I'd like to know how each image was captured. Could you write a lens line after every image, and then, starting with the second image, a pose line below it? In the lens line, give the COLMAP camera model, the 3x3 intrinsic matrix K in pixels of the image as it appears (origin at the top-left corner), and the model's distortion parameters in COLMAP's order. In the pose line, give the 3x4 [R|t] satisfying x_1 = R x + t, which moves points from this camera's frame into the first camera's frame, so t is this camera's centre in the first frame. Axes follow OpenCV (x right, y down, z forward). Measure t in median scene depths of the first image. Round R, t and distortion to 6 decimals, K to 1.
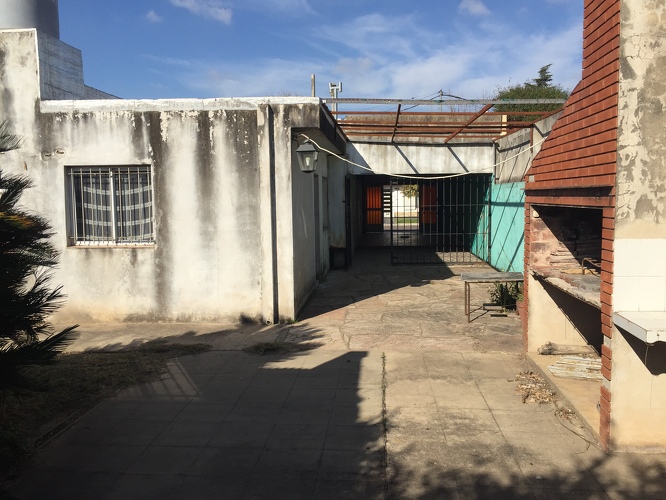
lens RADIAL K [[573.2, 0, 331.3], [0, 573.2, 248.0], [0, 0, 1]] dist [0.075025, -0.090681]
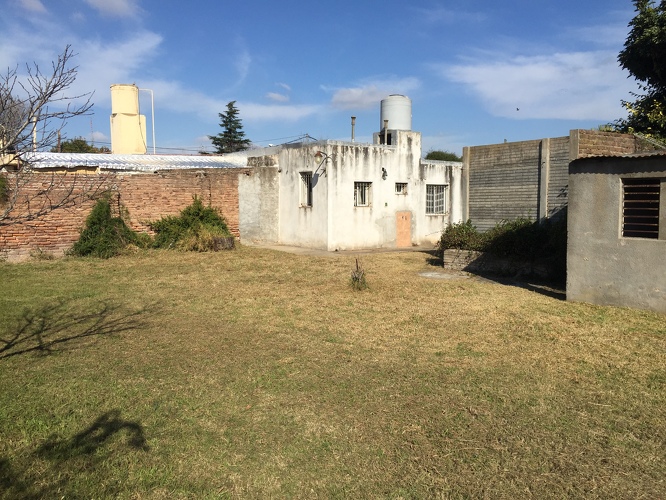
lens RADIAL K [[573.2, 0, 334.3], [0, 573.2, 250.0], [0, 0, 1]] dist [0.075025, -0.090681]
pose [[0.746956, -0.032964, 0.664055, -2.506715], [0.041843, 0.999121, 0.002531, 0.133340], [-0.663555, 0.025895, 0.747679, -0.669417]]
